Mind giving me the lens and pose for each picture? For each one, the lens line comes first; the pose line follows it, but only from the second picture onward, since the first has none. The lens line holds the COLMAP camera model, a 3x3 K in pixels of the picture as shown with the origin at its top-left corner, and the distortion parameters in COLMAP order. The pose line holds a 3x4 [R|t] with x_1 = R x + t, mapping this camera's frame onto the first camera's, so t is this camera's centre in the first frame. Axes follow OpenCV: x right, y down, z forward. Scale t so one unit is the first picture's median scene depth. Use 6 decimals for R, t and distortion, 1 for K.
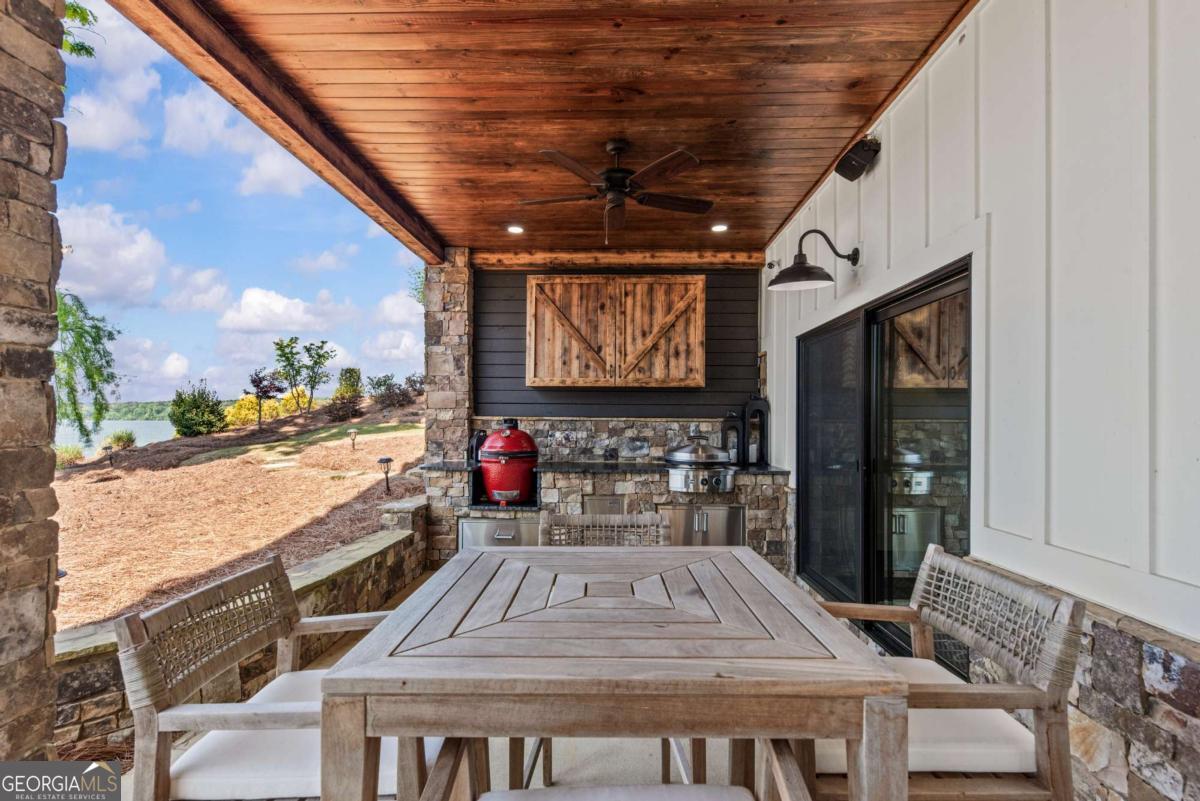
lens RADIAL K [[529.4, 0, 600.0], [0, 529.4, 400.5], [0, 0, 1]] dist [-0.001040, -0.000088]
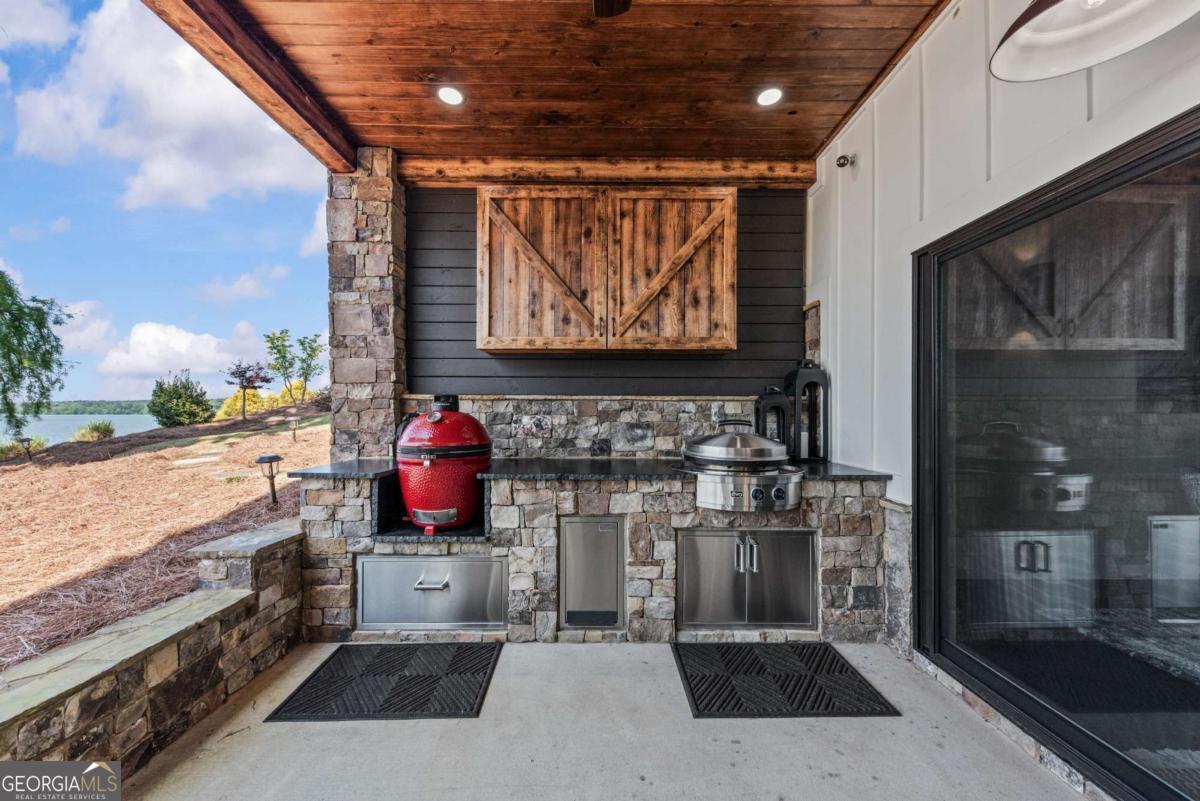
lens RADIAL K [[449.7, 0, 600.0], [0, 449.7, 400.5], [0, 0, 1]] dist [0.000398, 0.000007]
pose [[0.999357, -0.004007, 0.035636, -0.001518], [0.003549, 0.999911, 0.012898, 0.032308], [-0.035685, -0.012764, 0.999282, 0.413089]]
